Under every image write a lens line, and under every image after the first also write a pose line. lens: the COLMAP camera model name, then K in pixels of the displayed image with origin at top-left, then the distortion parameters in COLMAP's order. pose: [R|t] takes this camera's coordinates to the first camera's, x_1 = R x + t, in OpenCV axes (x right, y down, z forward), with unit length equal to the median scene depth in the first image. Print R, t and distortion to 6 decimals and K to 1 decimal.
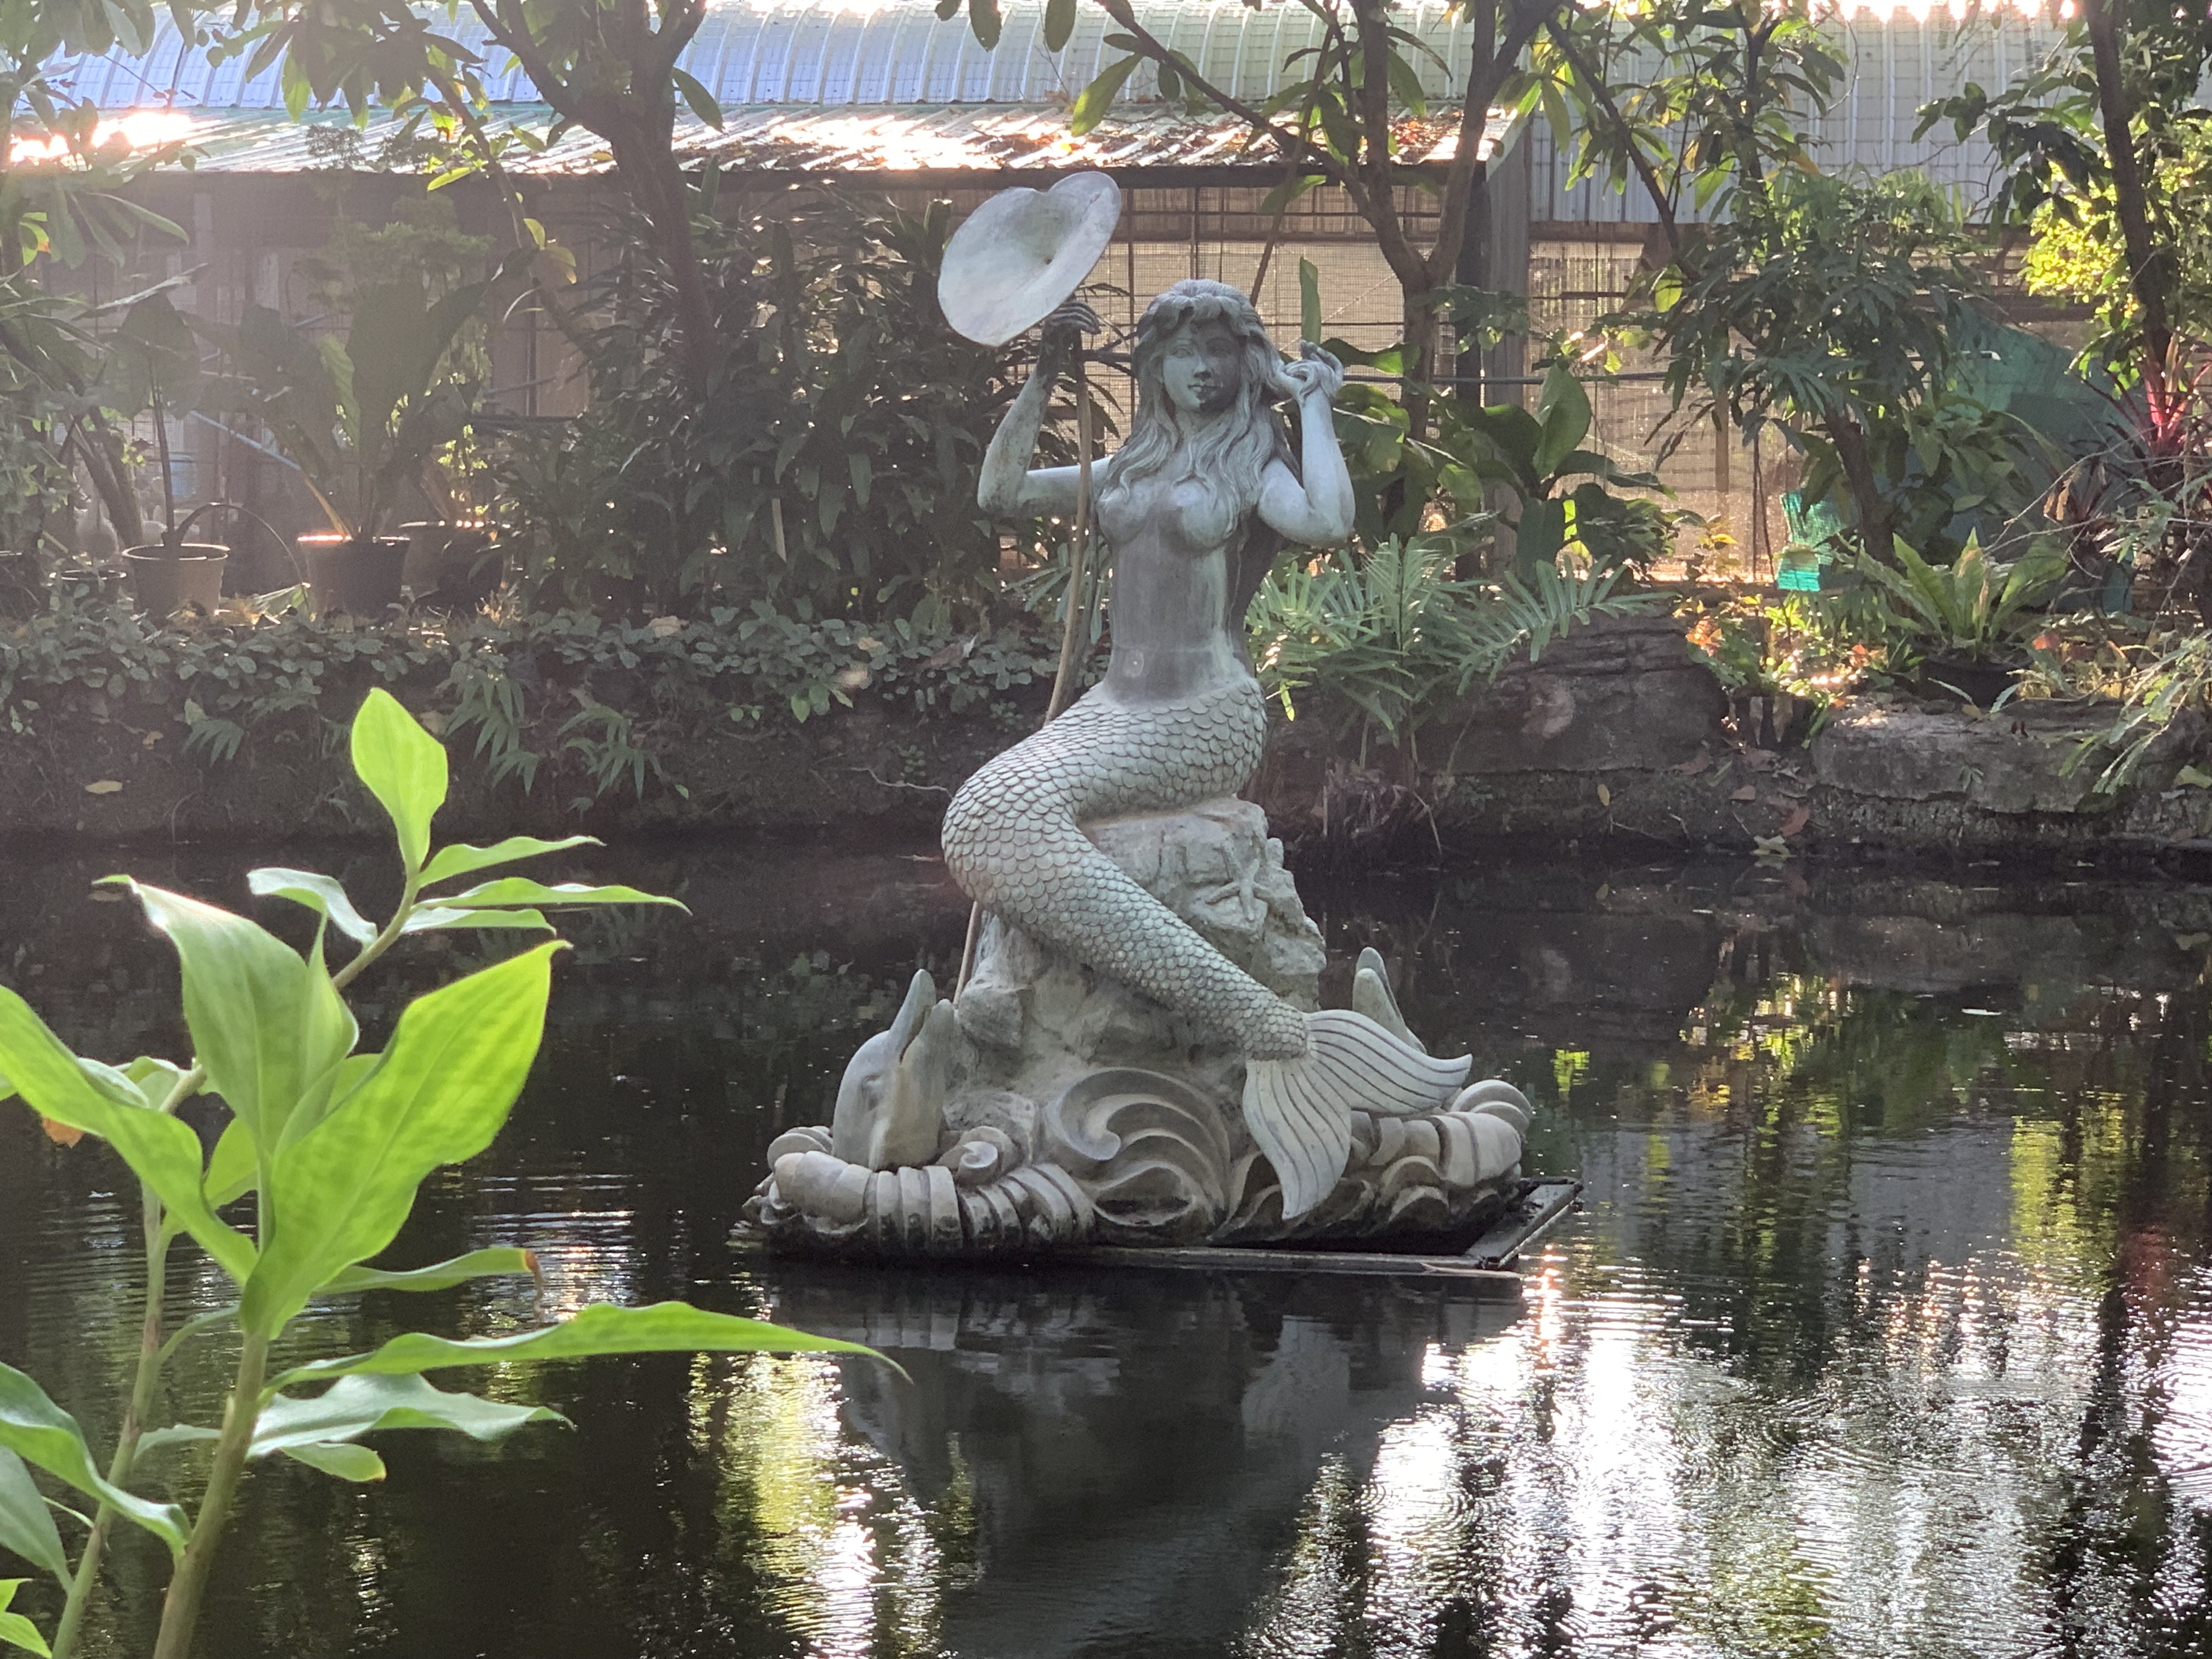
lens RADIAL K [[4714.8, 0, 1106.0], [0, 4714.8, 829.5], [0, 0, 1]] dist [-0.251071, 3.591715]
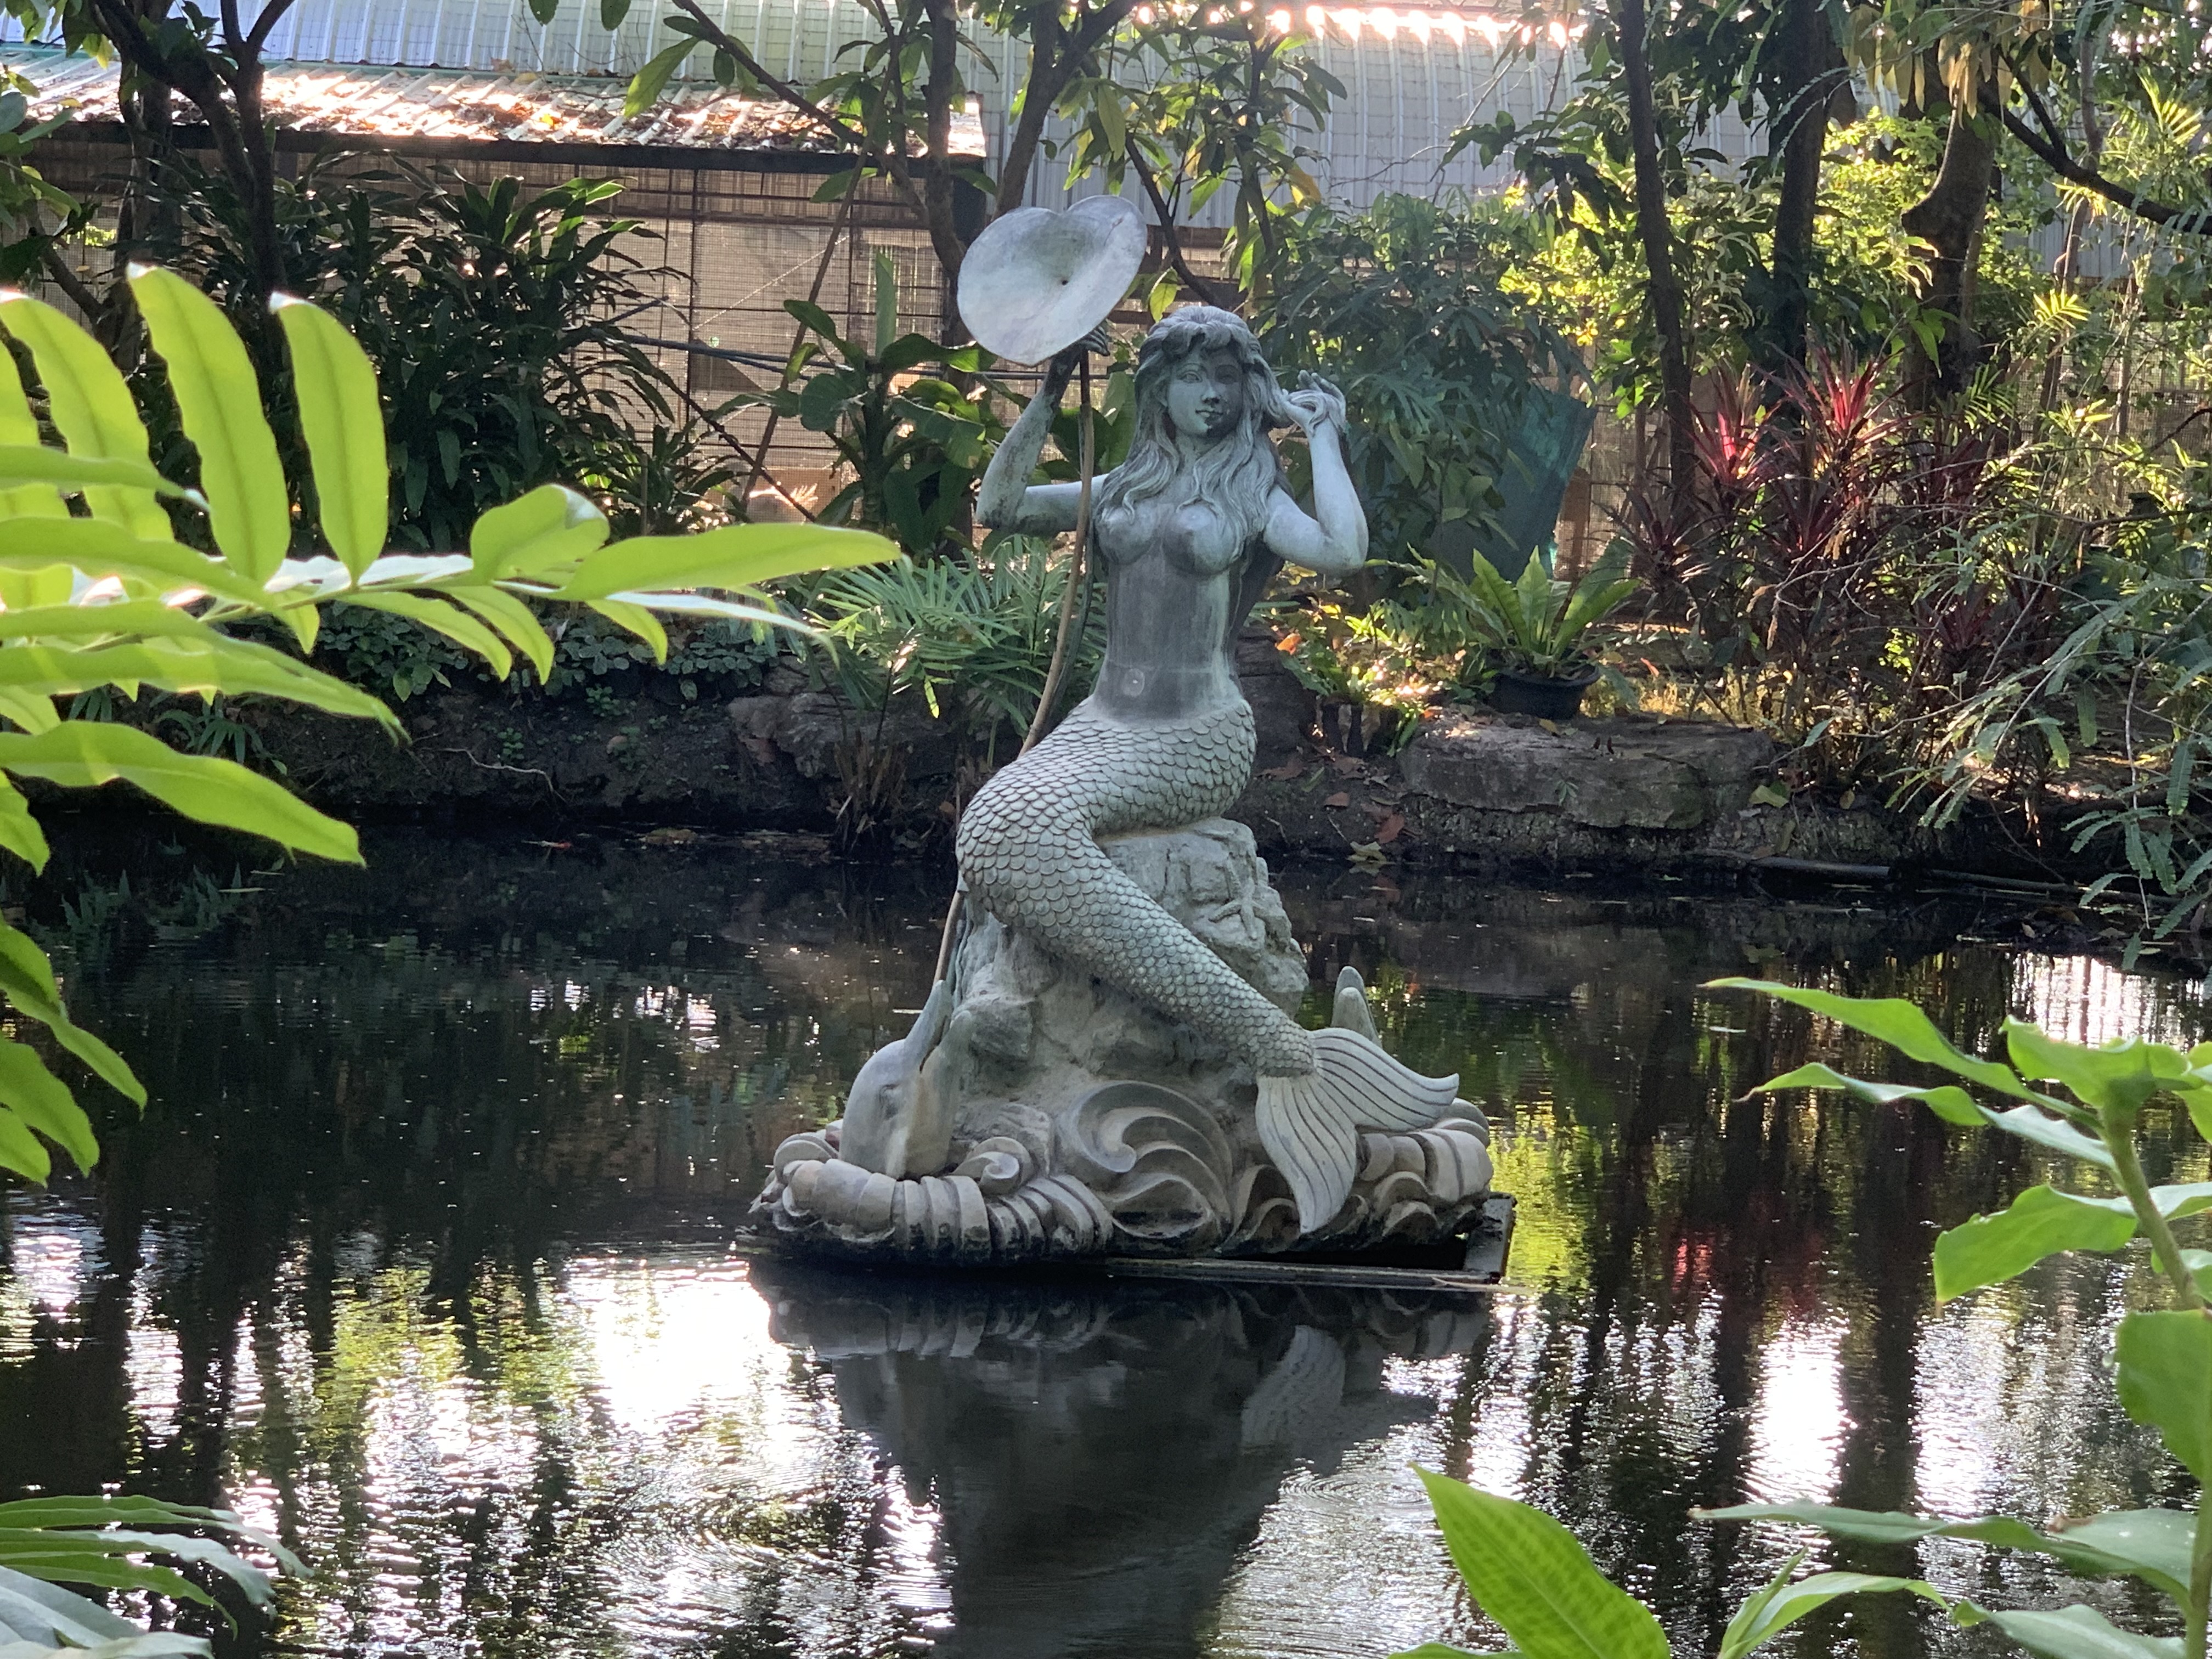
lens RADIAL K [[4714.8, 0, 1106.0], [0, 4714.8, 829.5], [0, 0, 1]] dist [-0.251071, 3.591715]
pose [[0.985125, 0.026798, 0.169736, -0.172924], [-0.027838, 0.999605, 0.003751, -0.007212], [-0.169568, -0.008421, 0.985482, 0.000461]]
